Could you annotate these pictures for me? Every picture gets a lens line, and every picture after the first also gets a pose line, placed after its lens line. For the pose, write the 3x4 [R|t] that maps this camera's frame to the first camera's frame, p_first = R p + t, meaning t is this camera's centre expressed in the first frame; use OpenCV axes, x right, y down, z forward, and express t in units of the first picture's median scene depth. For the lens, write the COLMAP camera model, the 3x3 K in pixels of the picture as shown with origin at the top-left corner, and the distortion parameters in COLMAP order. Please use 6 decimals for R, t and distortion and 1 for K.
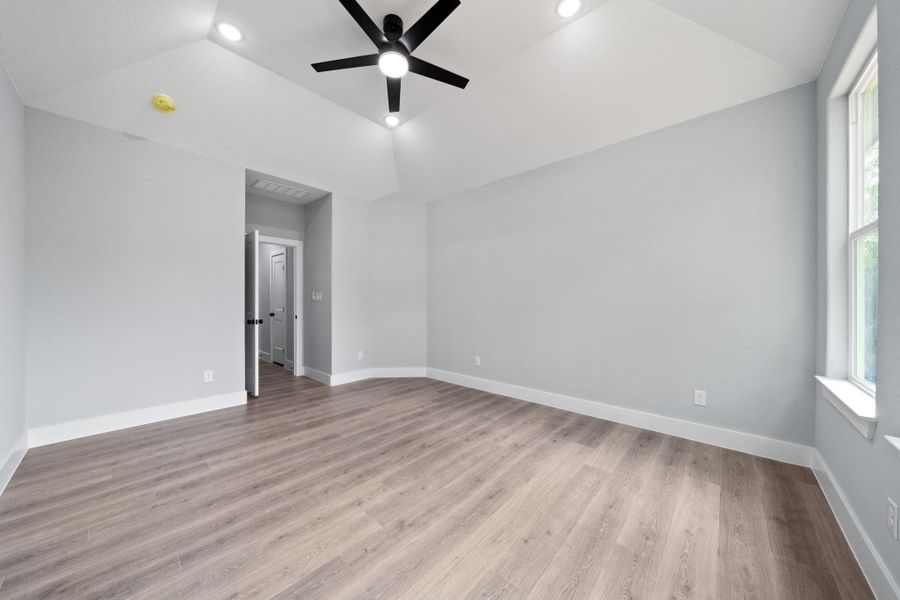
lens RADIAL K [[309.9, 0, 449.9], [0, 309.9, 300.3], [0, 0, 1]] dist [-0.000274, -0.000054]
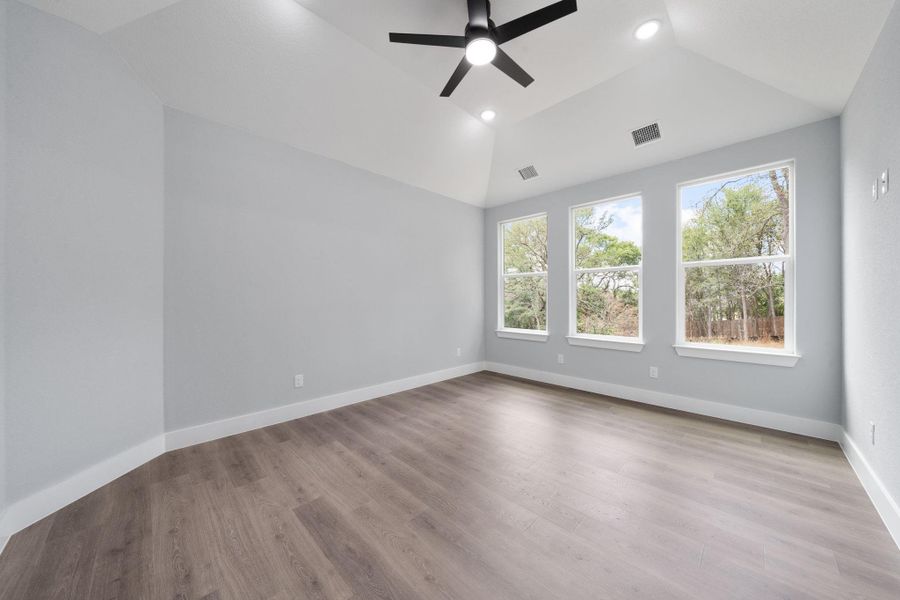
lens RADIAL K [[309.9, 0, 456.2], [0, 309.9, 304.1], [0, 0, 1]] dist [-0.000274, -0.000054]
pose [[0.027650, -0.012283, 0.999542, -1.060528], [-0.003579, 0.999917, 0.012387, 0.002996], [-0.999611, -0.003920, 0.027604, 0.991339]]
